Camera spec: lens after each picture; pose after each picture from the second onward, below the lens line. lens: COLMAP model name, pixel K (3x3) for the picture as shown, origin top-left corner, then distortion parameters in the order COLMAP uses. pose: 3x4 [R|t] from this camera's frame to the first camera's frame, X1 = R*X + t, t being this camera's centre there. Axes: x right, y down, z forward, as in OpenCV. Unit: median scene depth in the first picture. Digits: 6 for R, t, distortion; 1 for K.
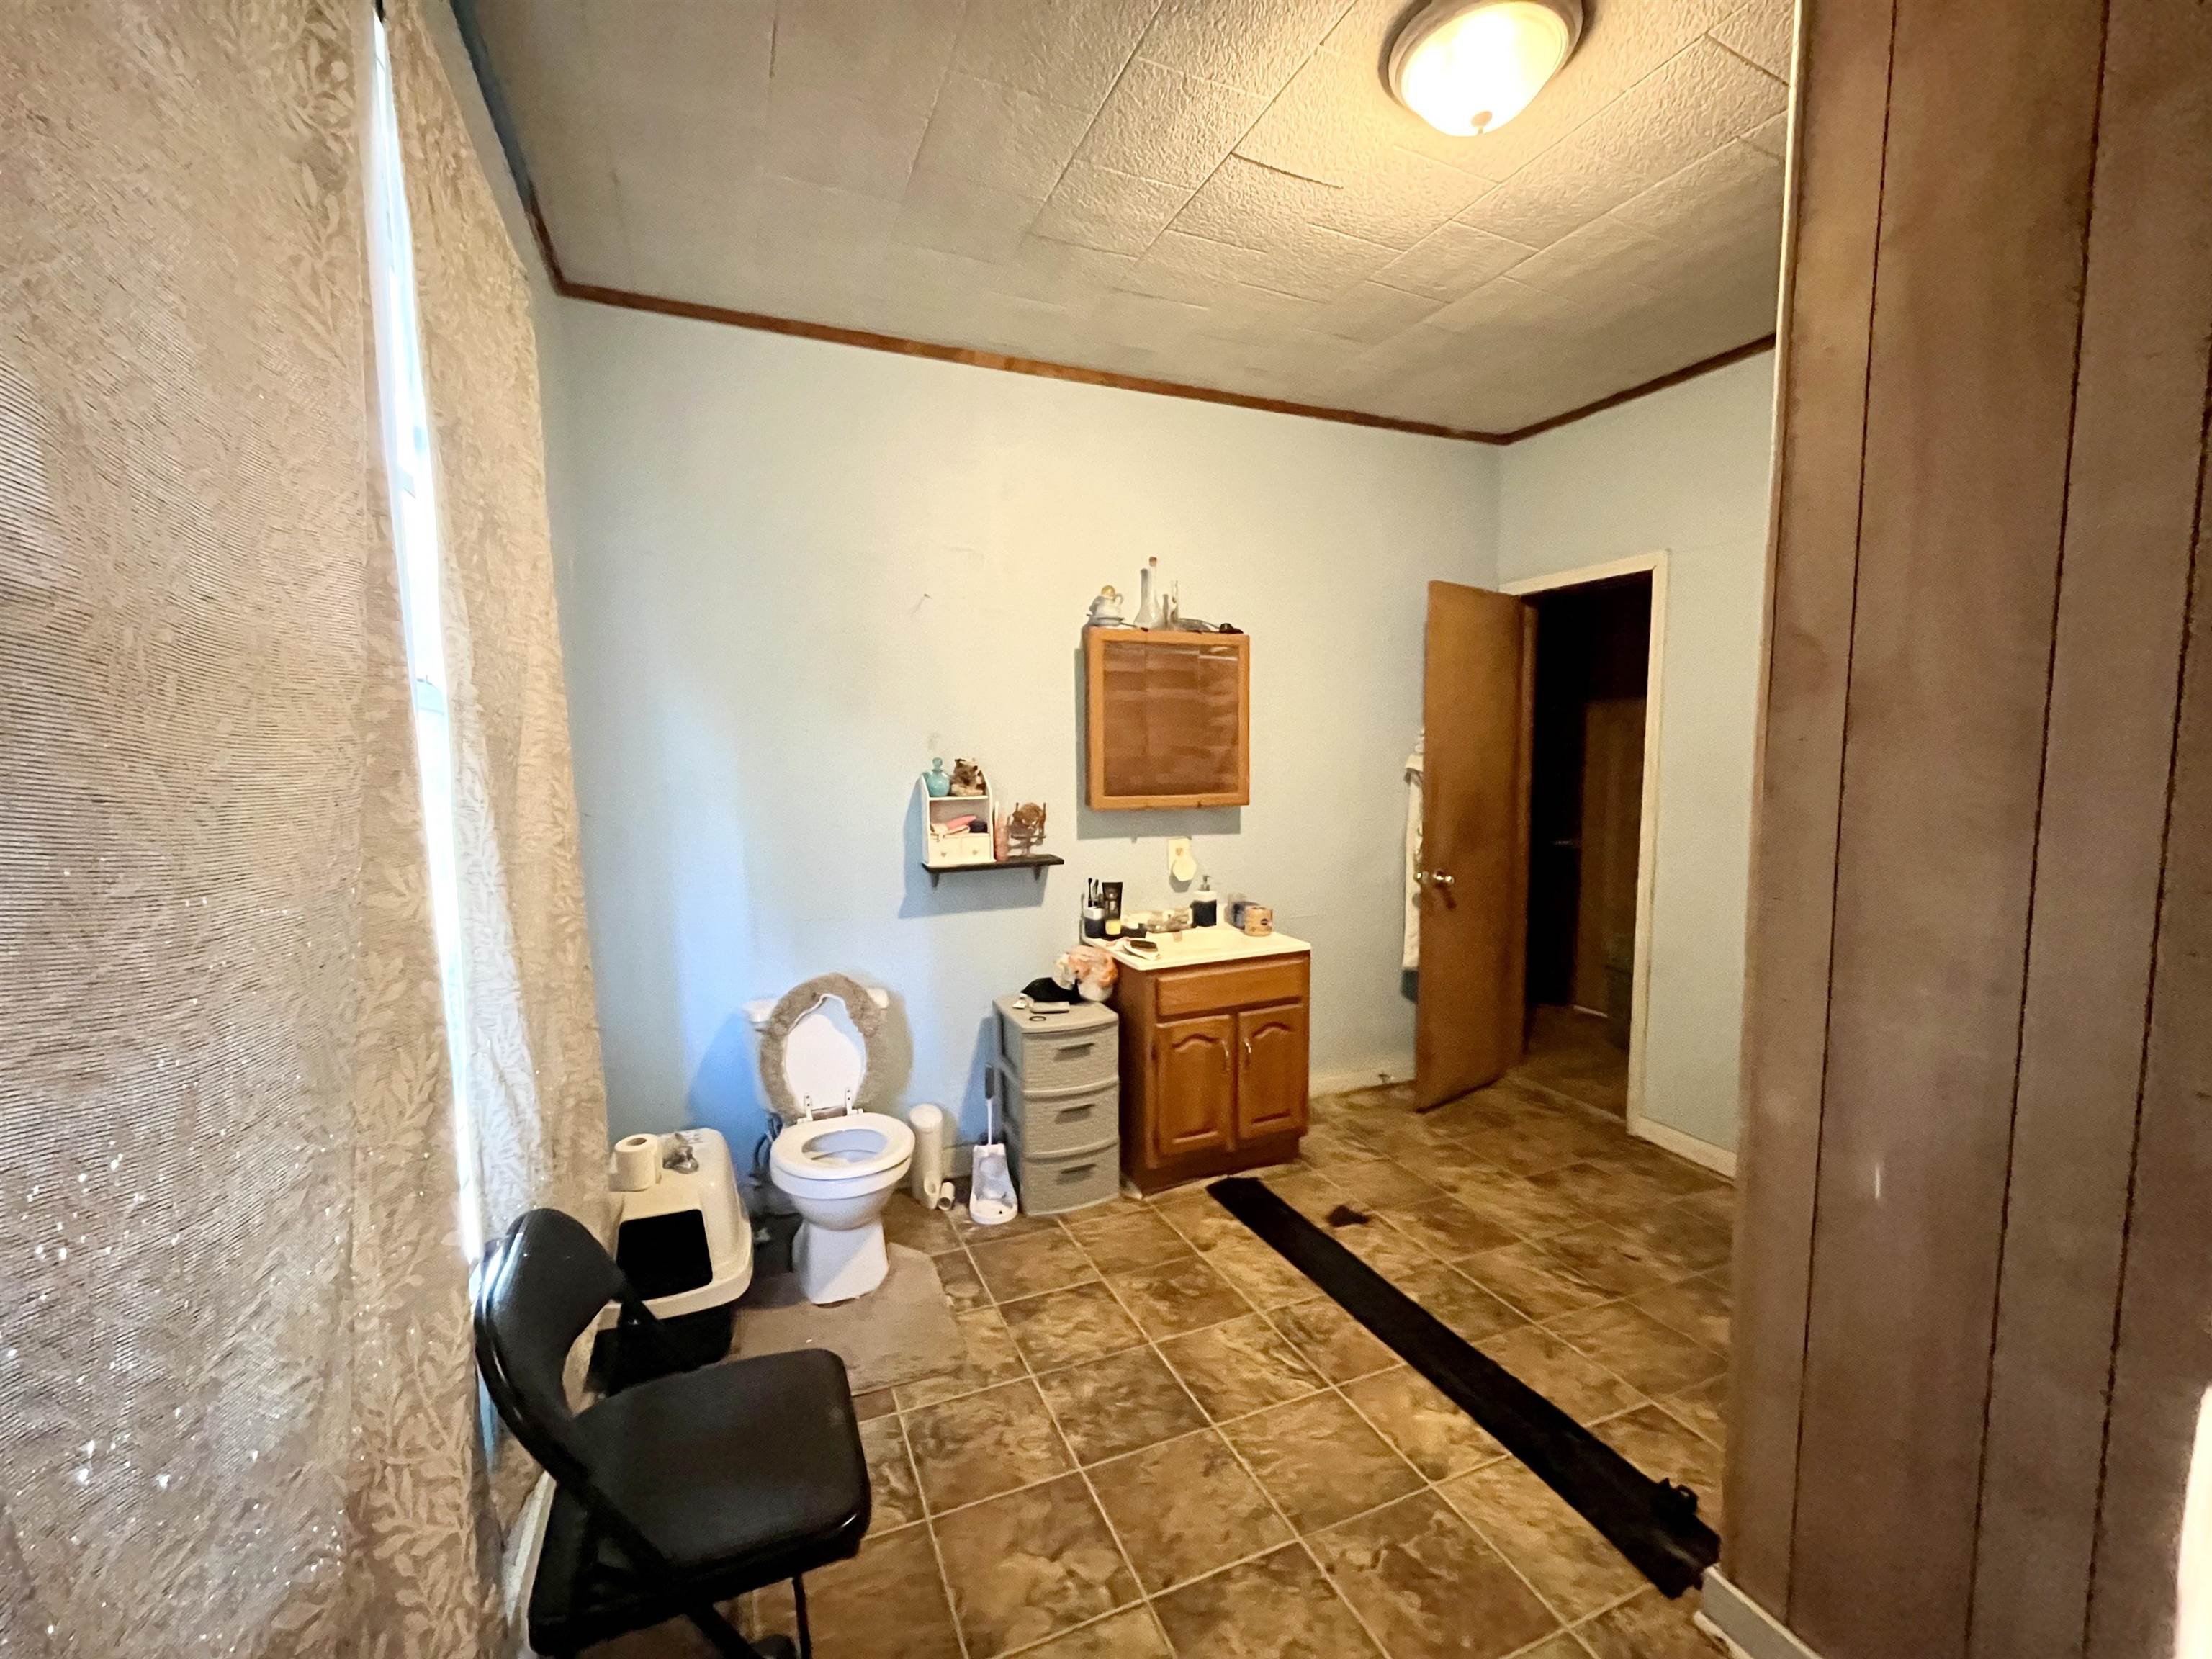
lens RADIAL K [[899.2, 0, 1090.9], [0, 899.2, 837.8], [0, 0, 1]] dist [-0.004563, 0.000706]
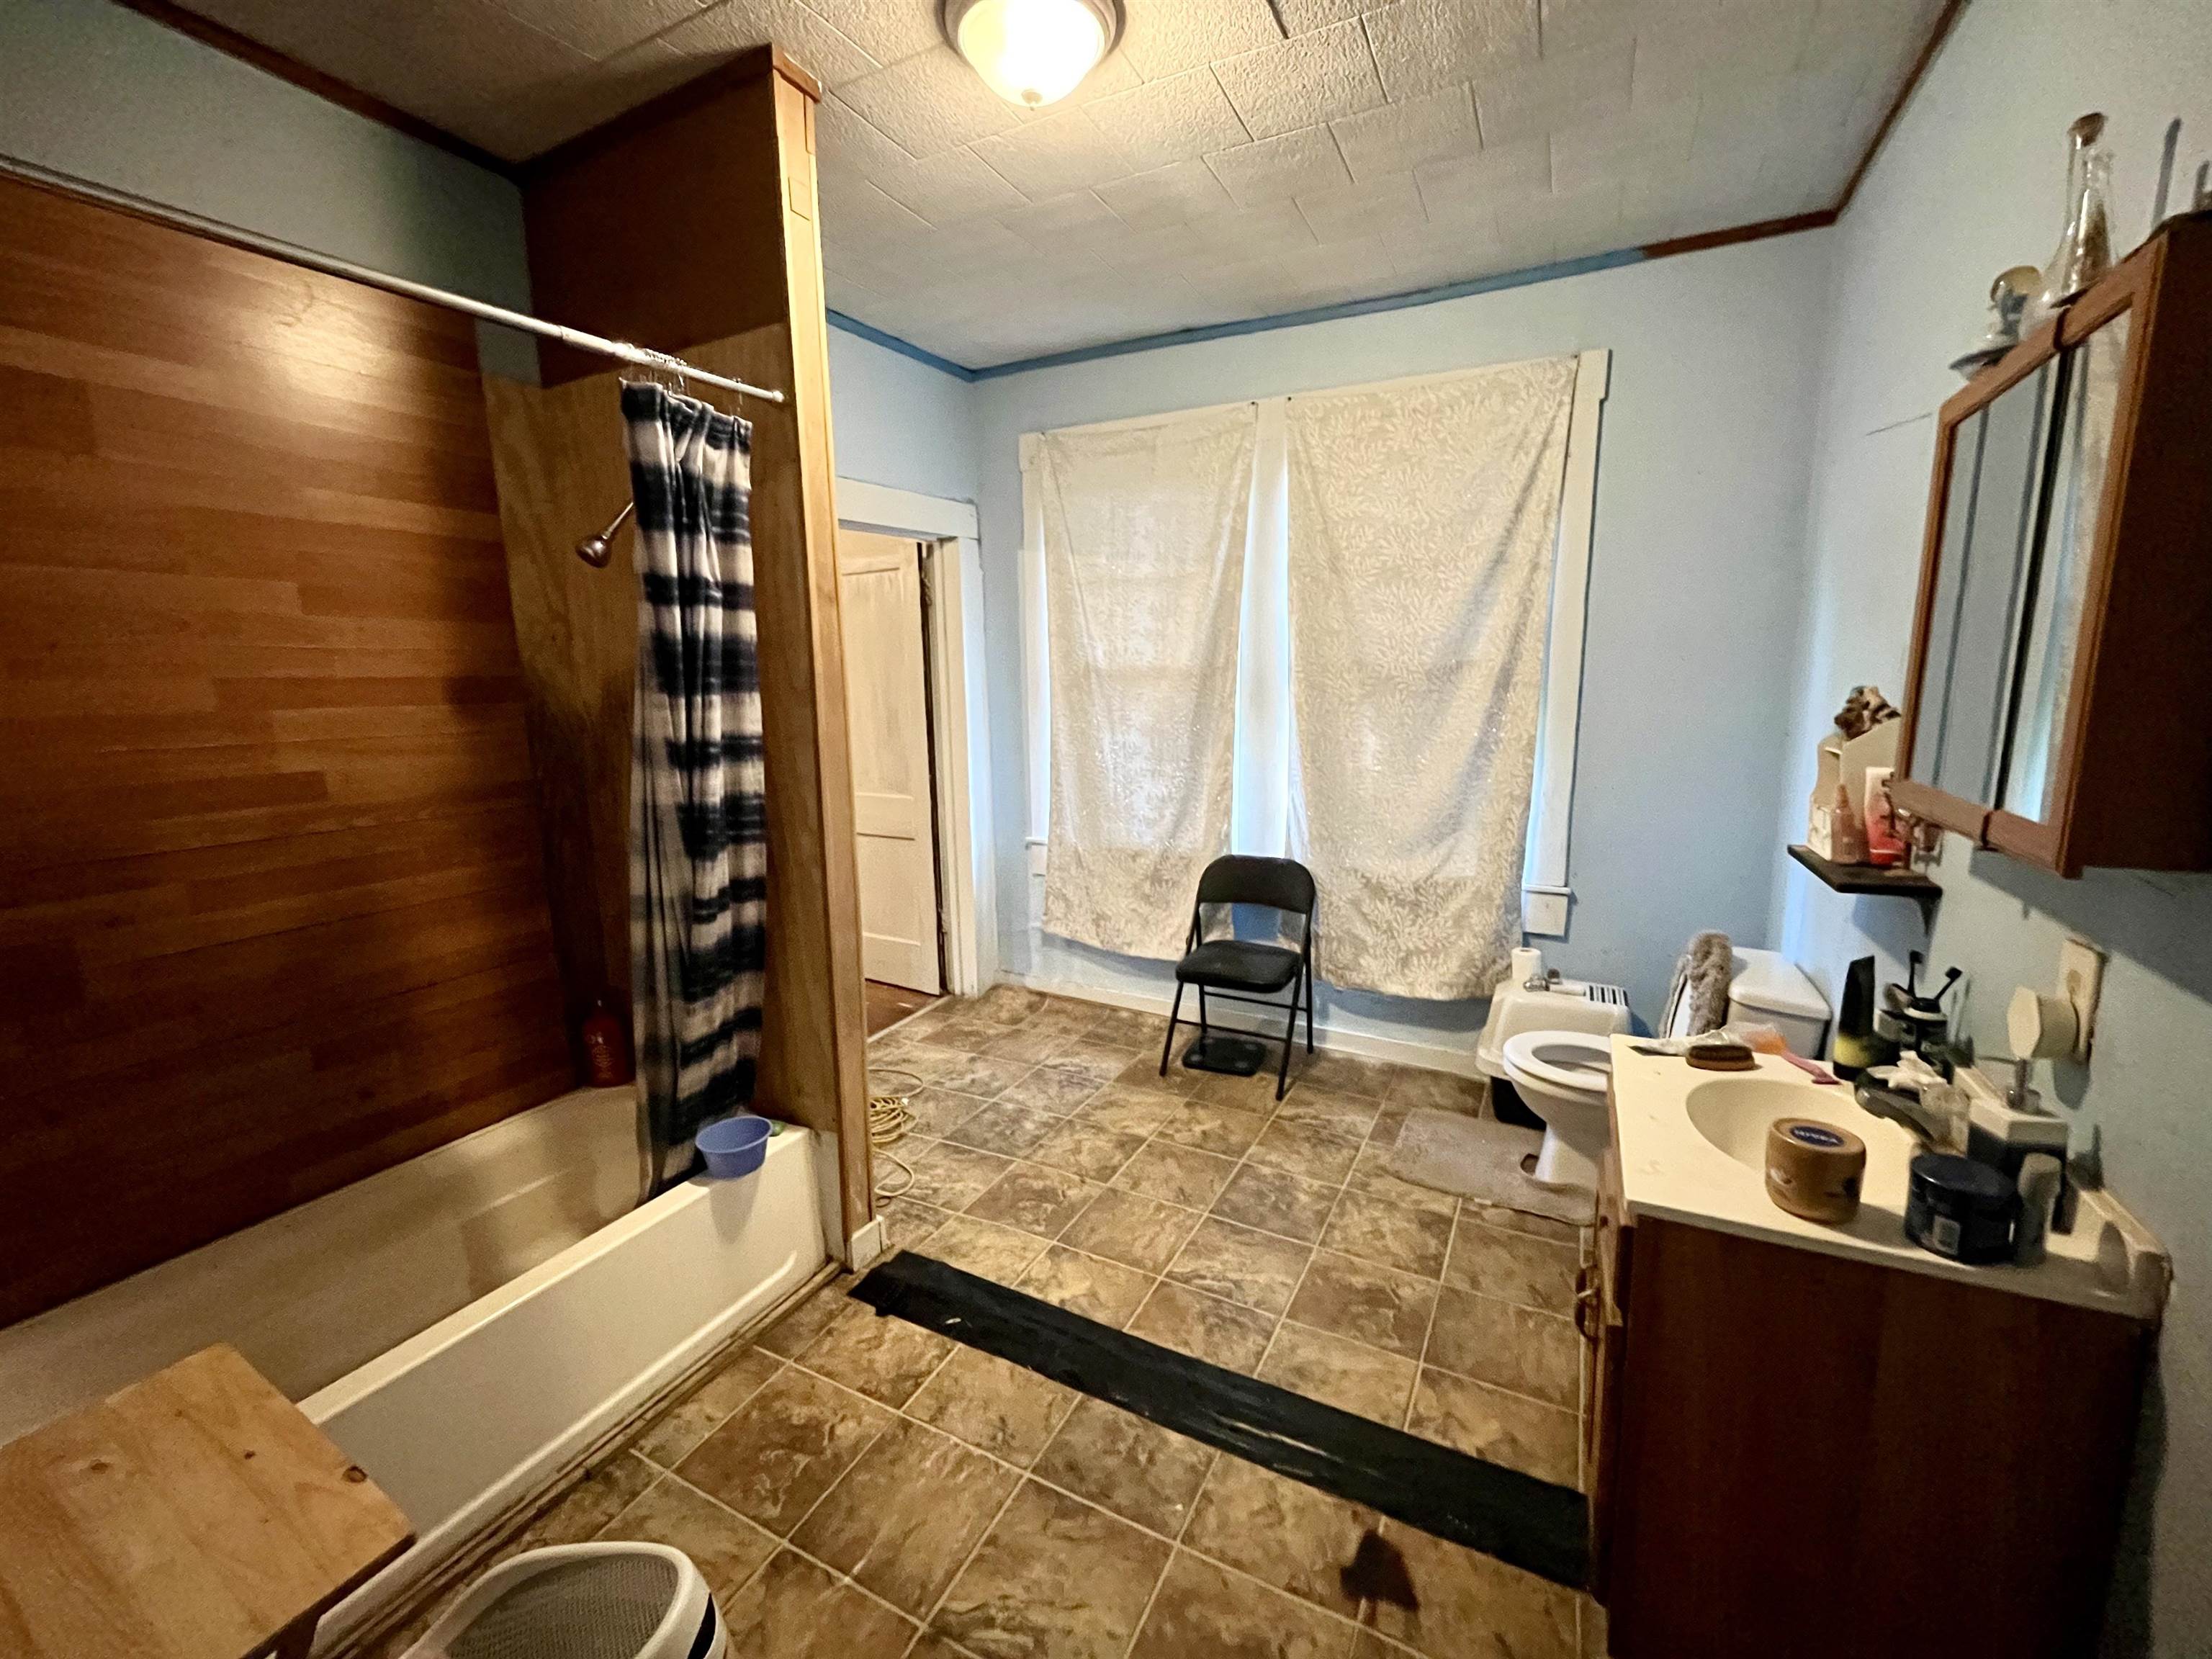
lens RADIAL K [[899.2, 0, 1097.8], [0, 899.2, 831.2], [0, 0, 1]] dist [-0.004563, 0.000706]
pose [[-0.765080, 0.124652, -0.631756, 0.922422], [-0.033576, 0.972028, 0.232453, -0.163831], [0.643060, 0.199057, -0.739493, 1.599874]]
